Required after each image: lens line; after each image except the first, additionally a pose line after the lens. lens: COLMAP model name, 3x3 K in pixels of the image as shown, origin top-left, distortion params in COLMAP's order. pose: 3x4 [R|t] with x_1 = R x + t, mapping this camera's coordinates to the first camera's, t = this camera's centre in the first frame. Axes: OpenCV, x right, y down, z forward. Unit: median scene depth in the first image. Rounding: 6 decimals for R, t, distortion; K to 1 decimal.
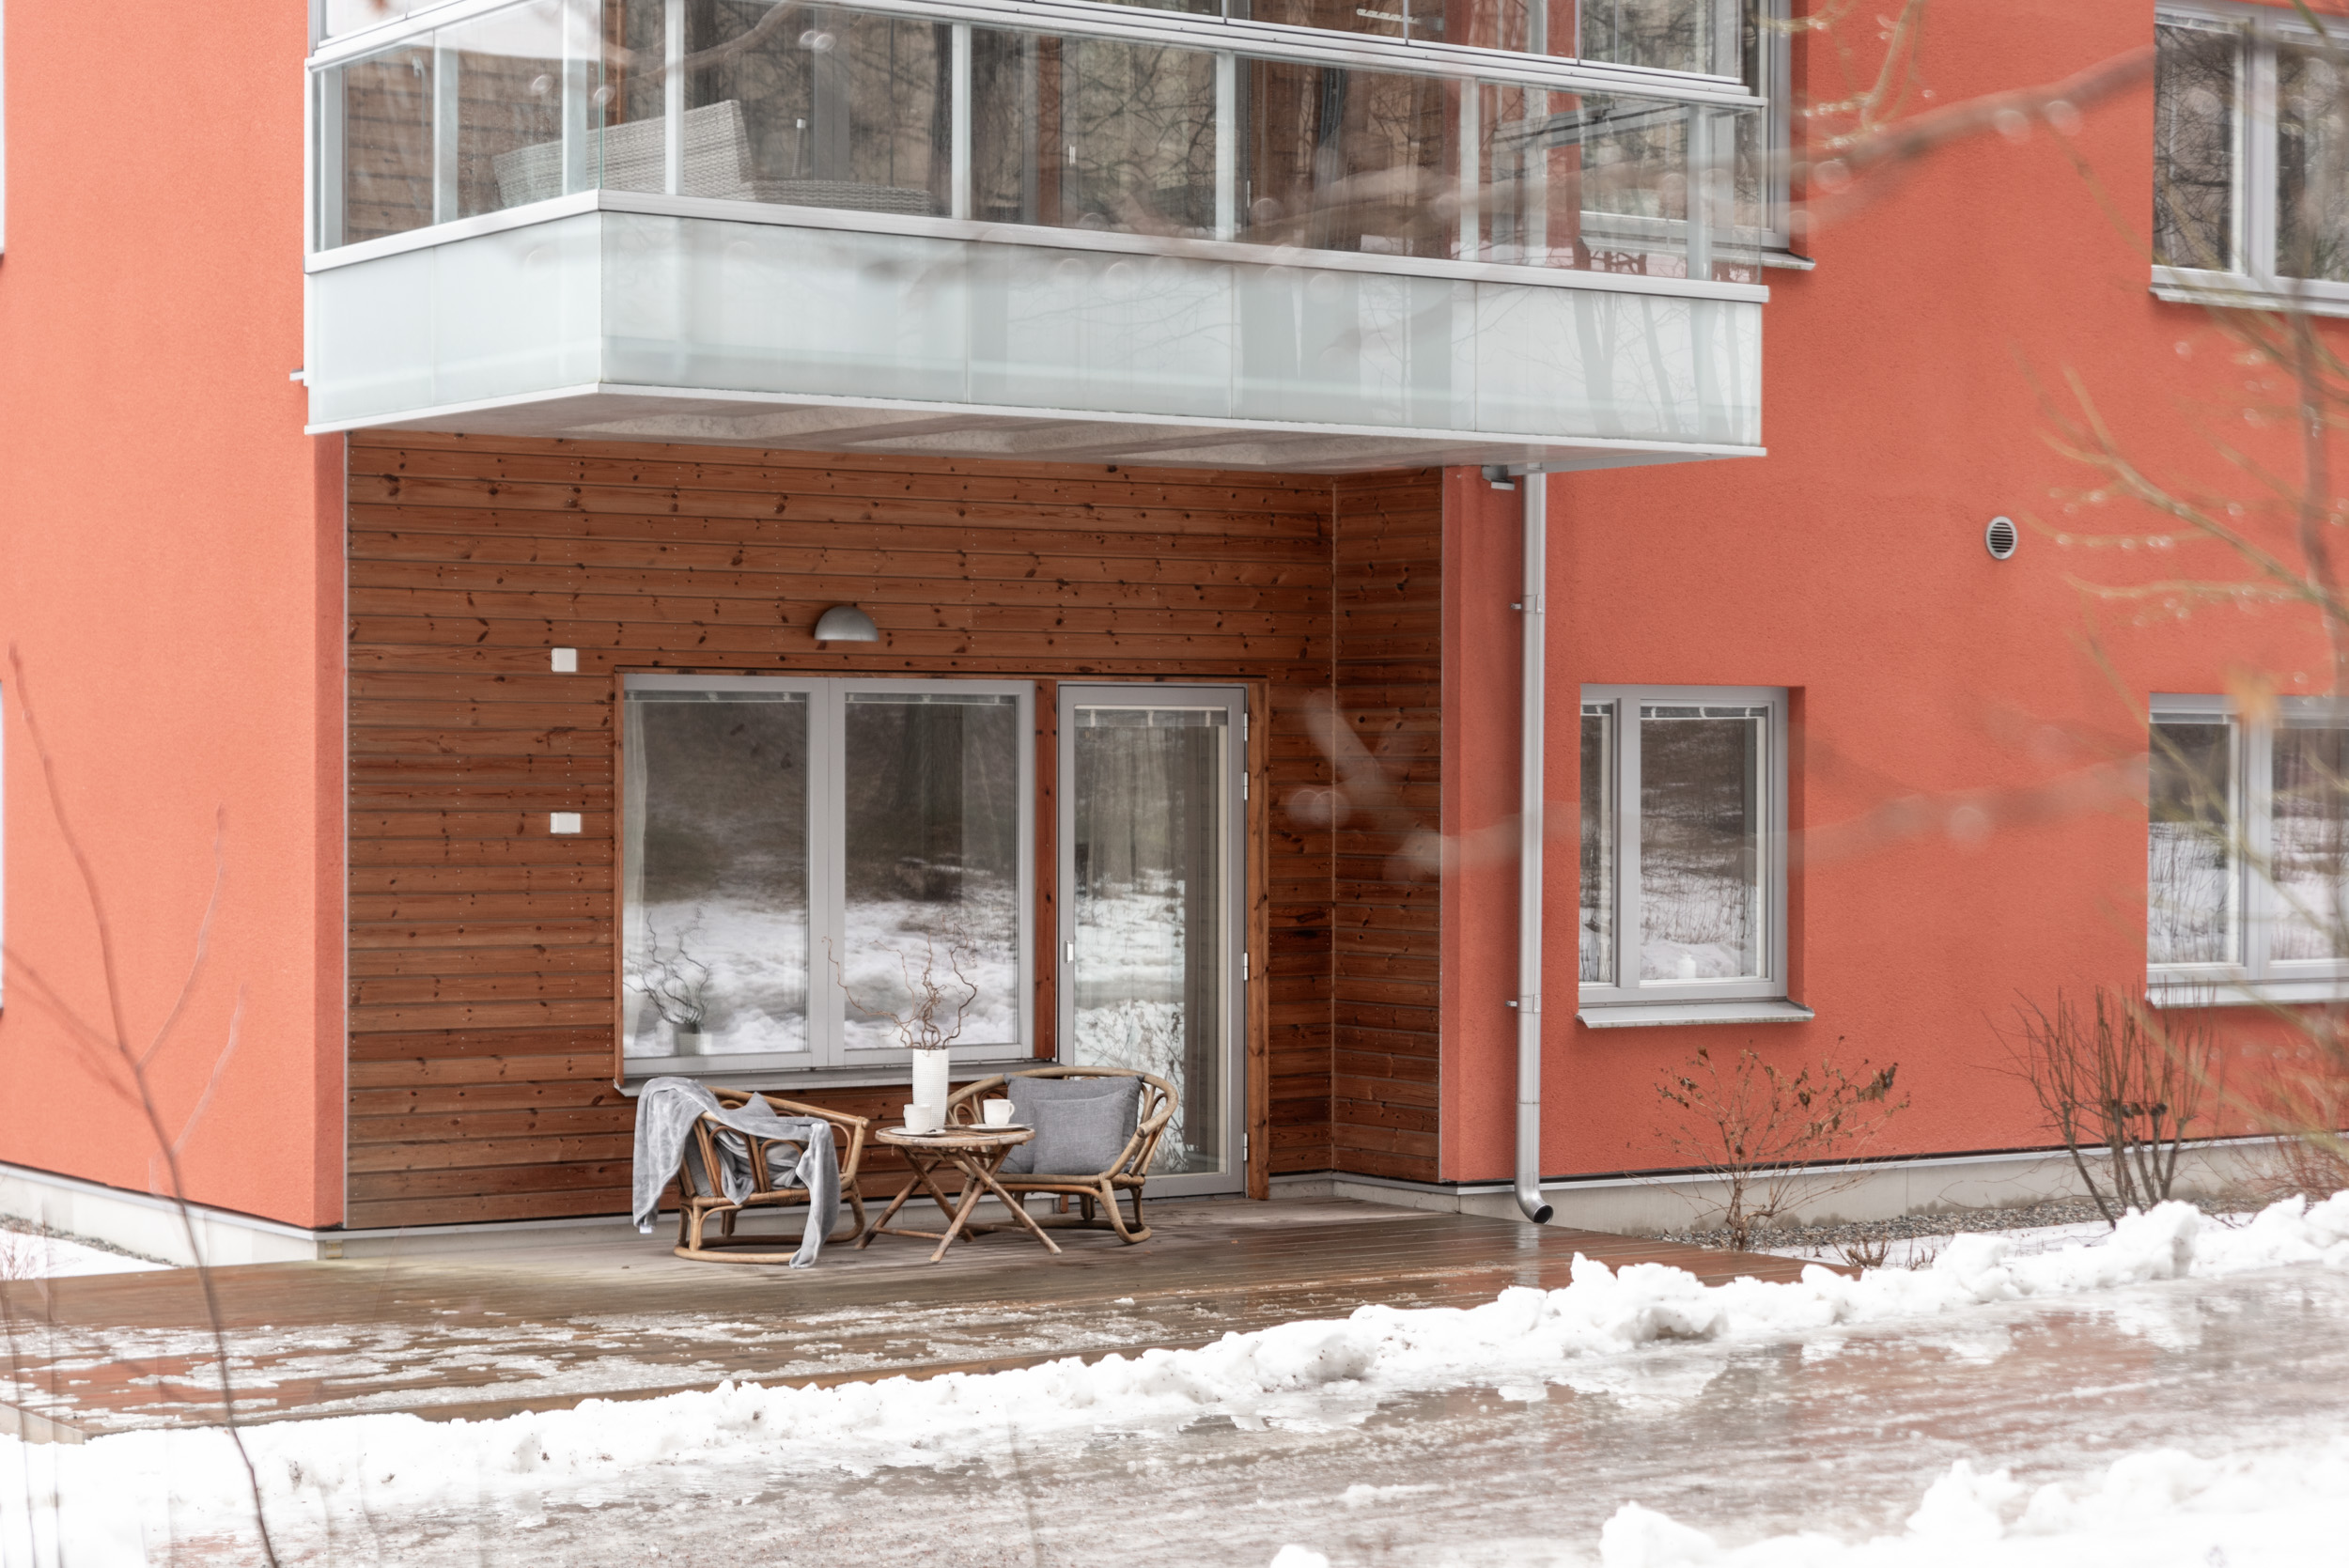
lens RADIAL K [[4533.2, 0, 1174.0], [0, 4533.2, 786.3], [0, 0, 1]] dist [-0.053561, 0.000000]
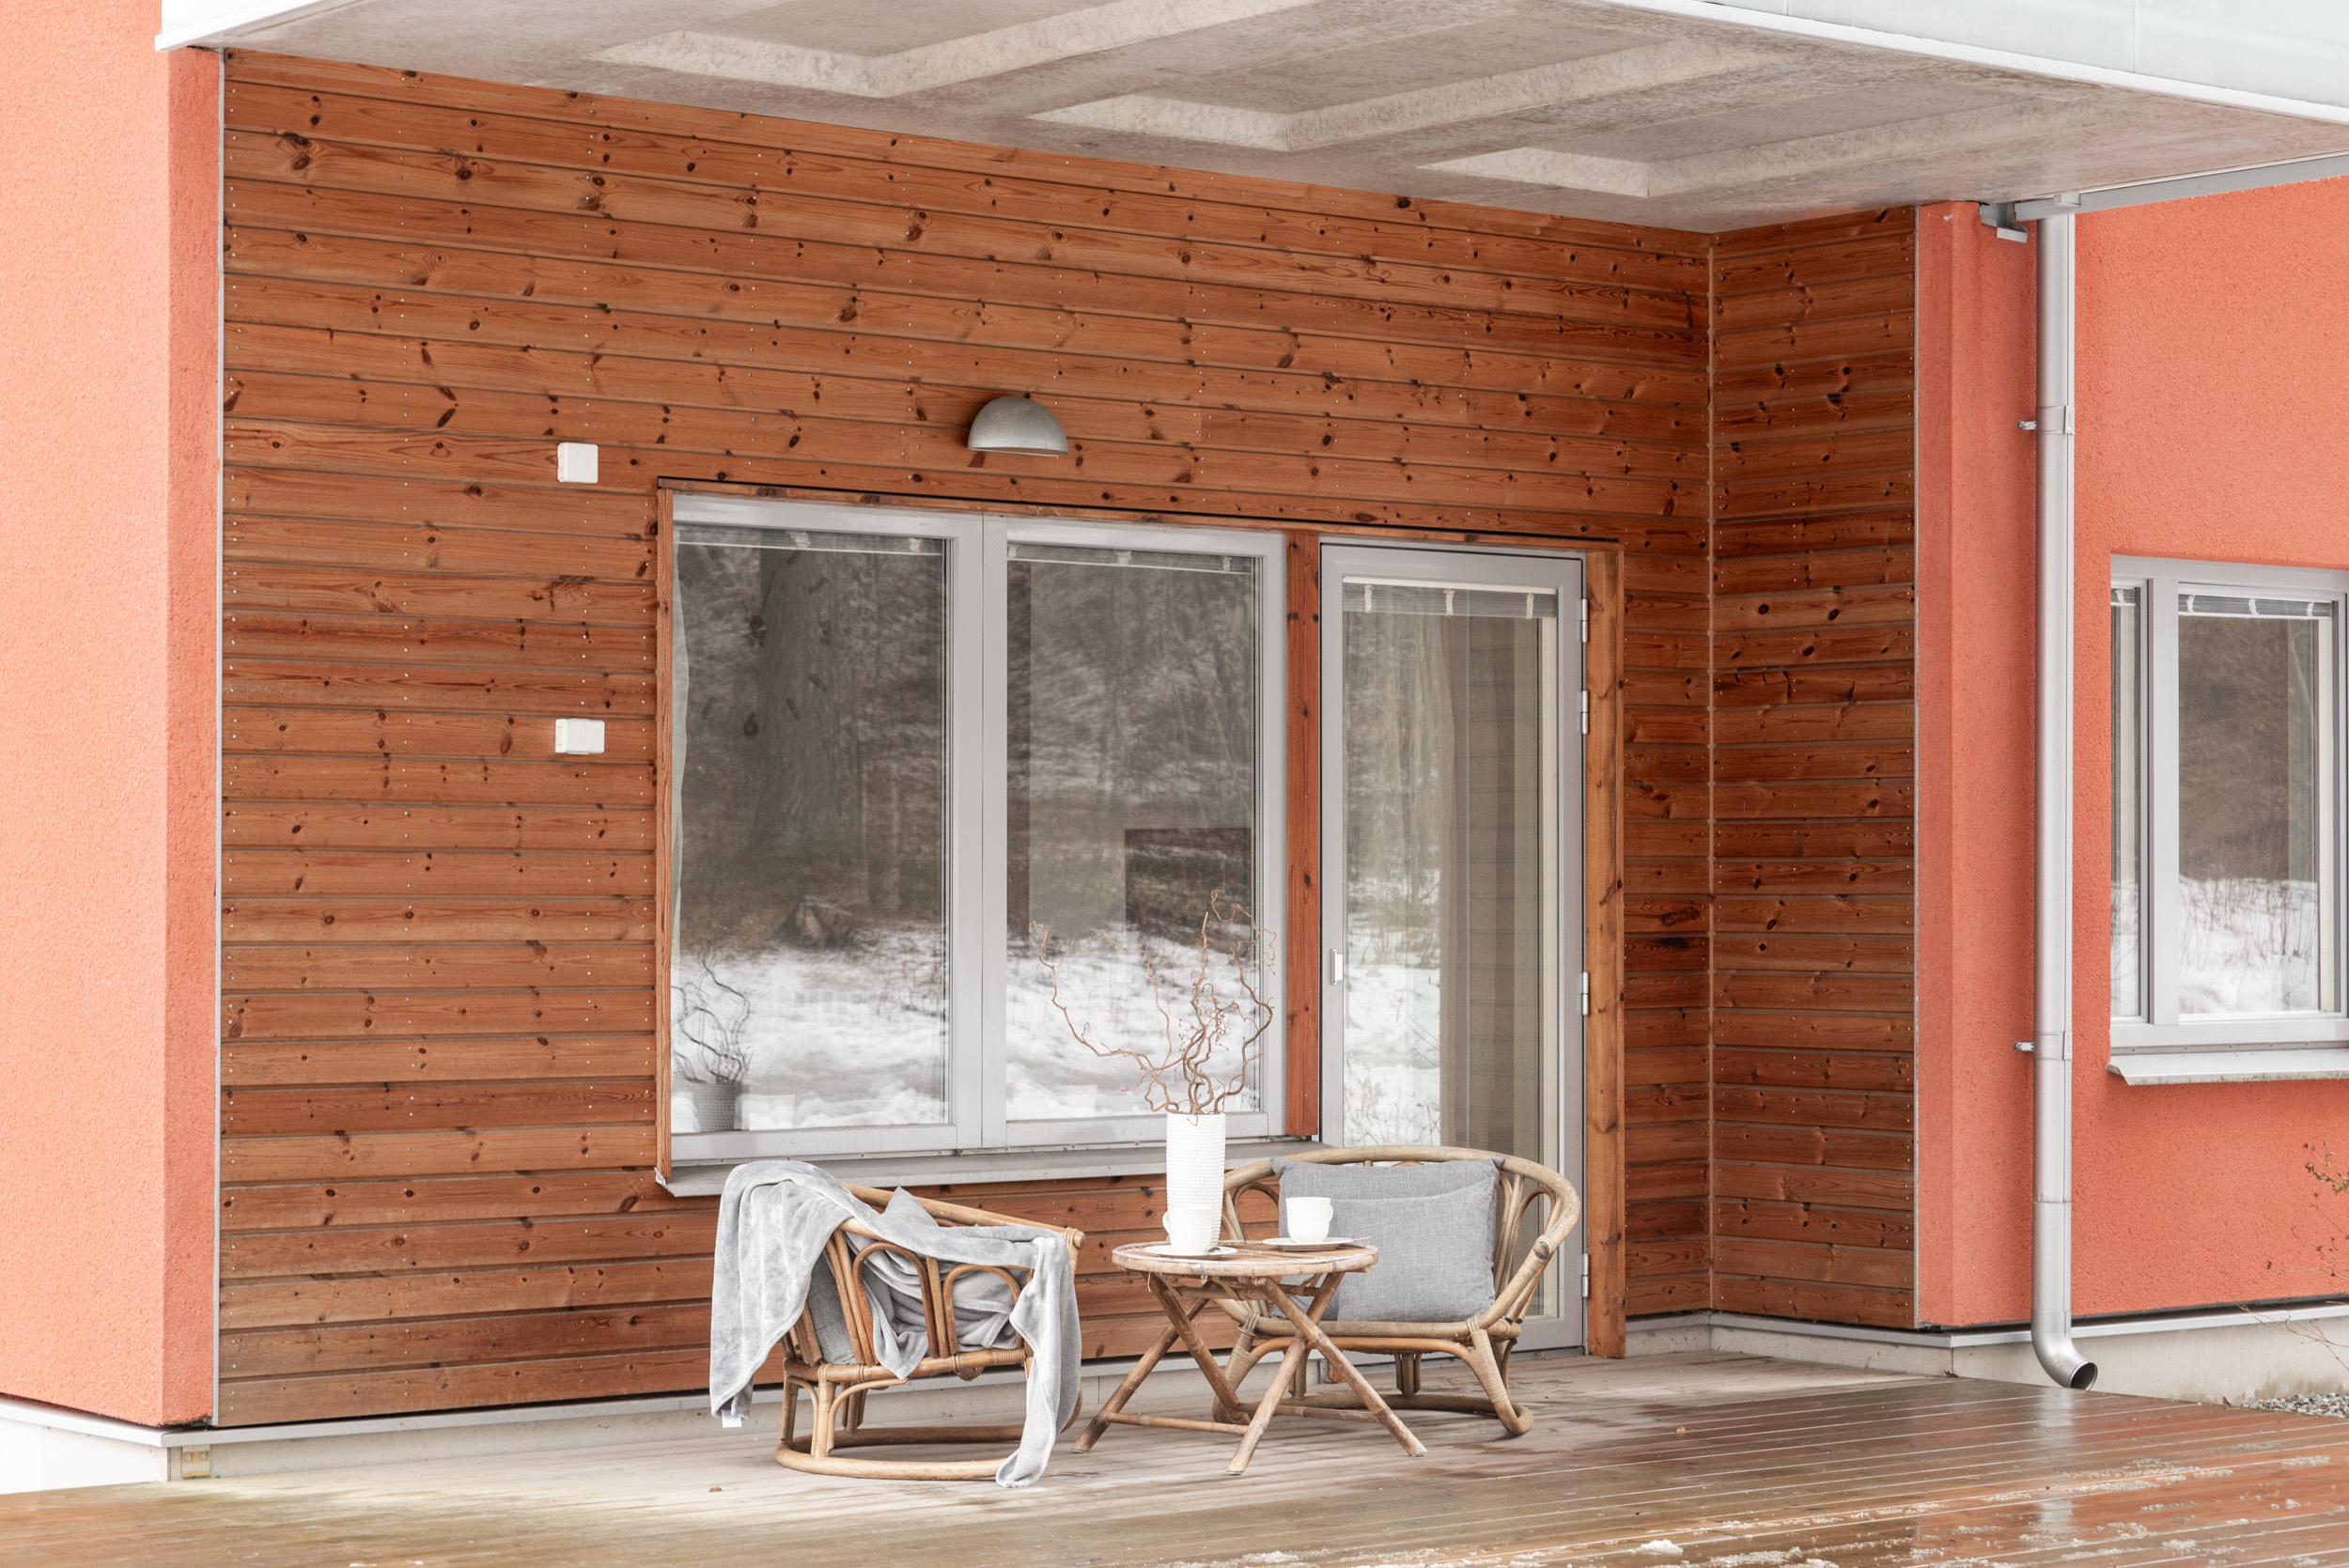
lens RADIAL K [[4724.6, 0, 1186.8], [0, 4724.6, 794.1], [0, 0, 1]] dist [-0.037854, 0.000000]
pose [[0.996791, 0.000288, 0.080042, -0.103239], [0.001683, 0.999697, -0.024555, 0.030697], [-0.080025, 0.024611, 0.996489, 0.371439]]
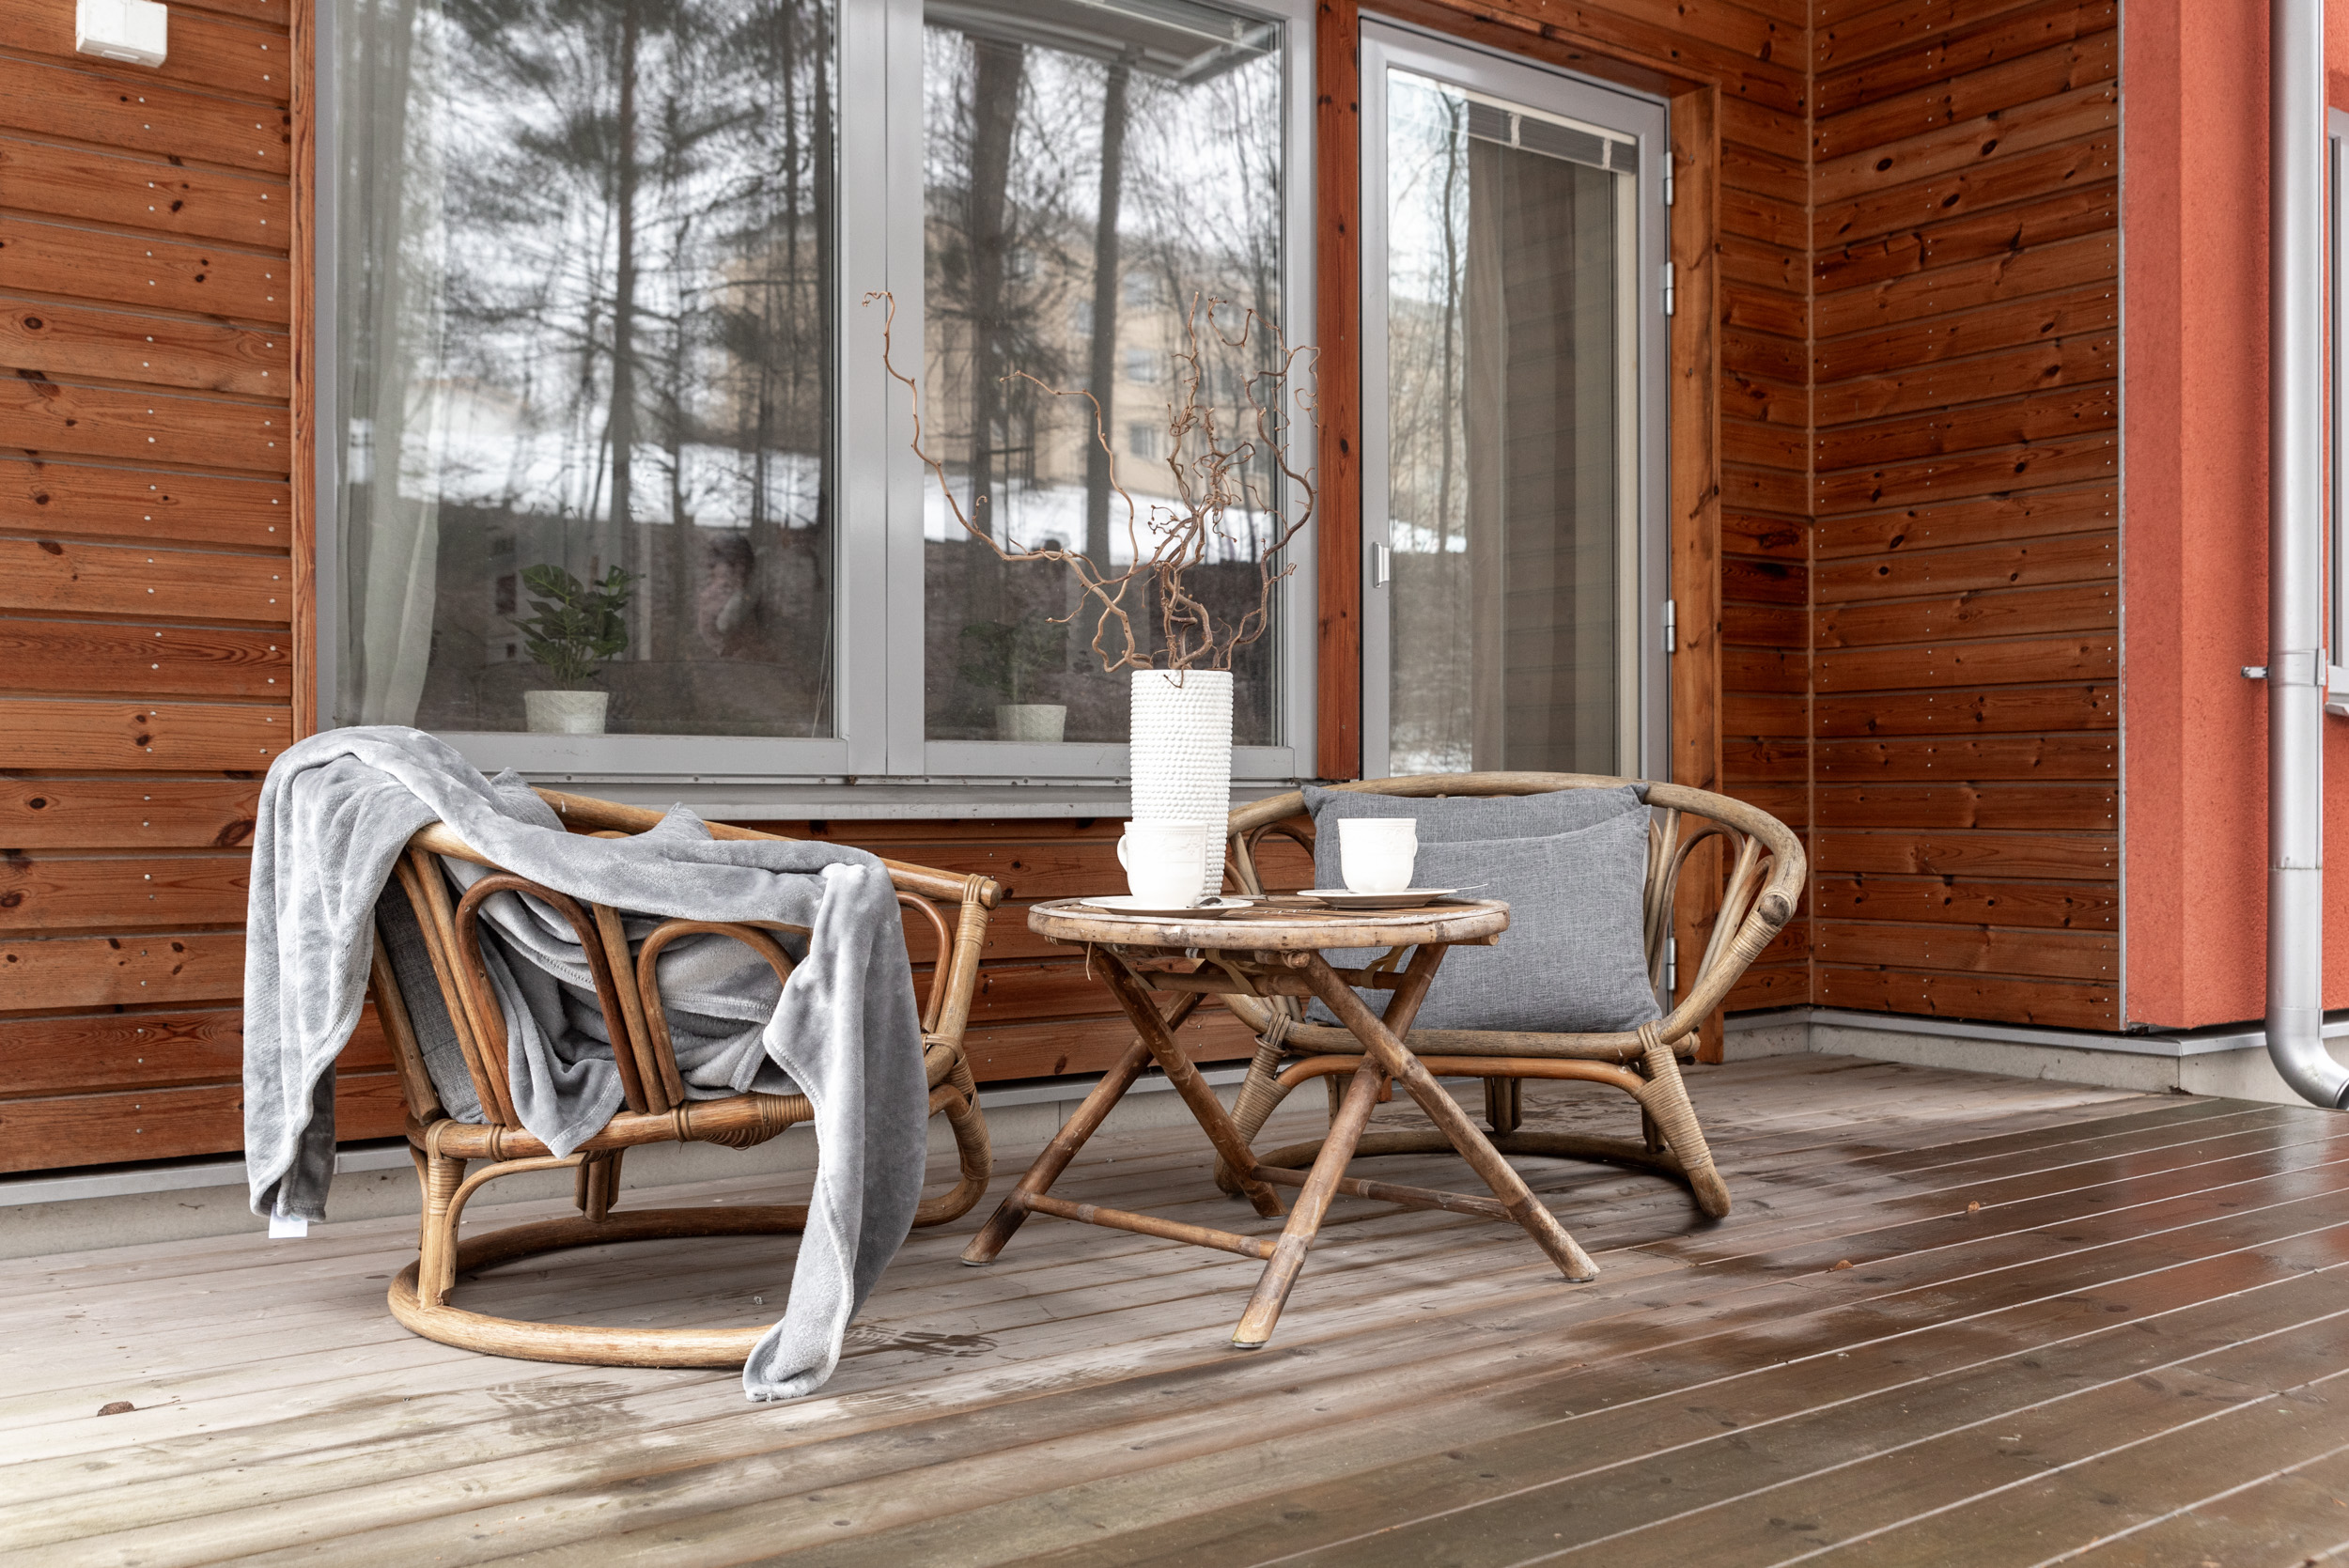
lens RADIAL K [[2180.6, 0, 1156.4], [0, 2180.6, 786.4], [0, 0, 1]] dist [-0.016921, 0.000000]
pose [[0.998936, -0.002768, 0.046039, -0.062299], [0.003284, 0.999932, -0.011147, 0.067528], [-0.046005, 0.011287, 0.998877, 0.821025]]
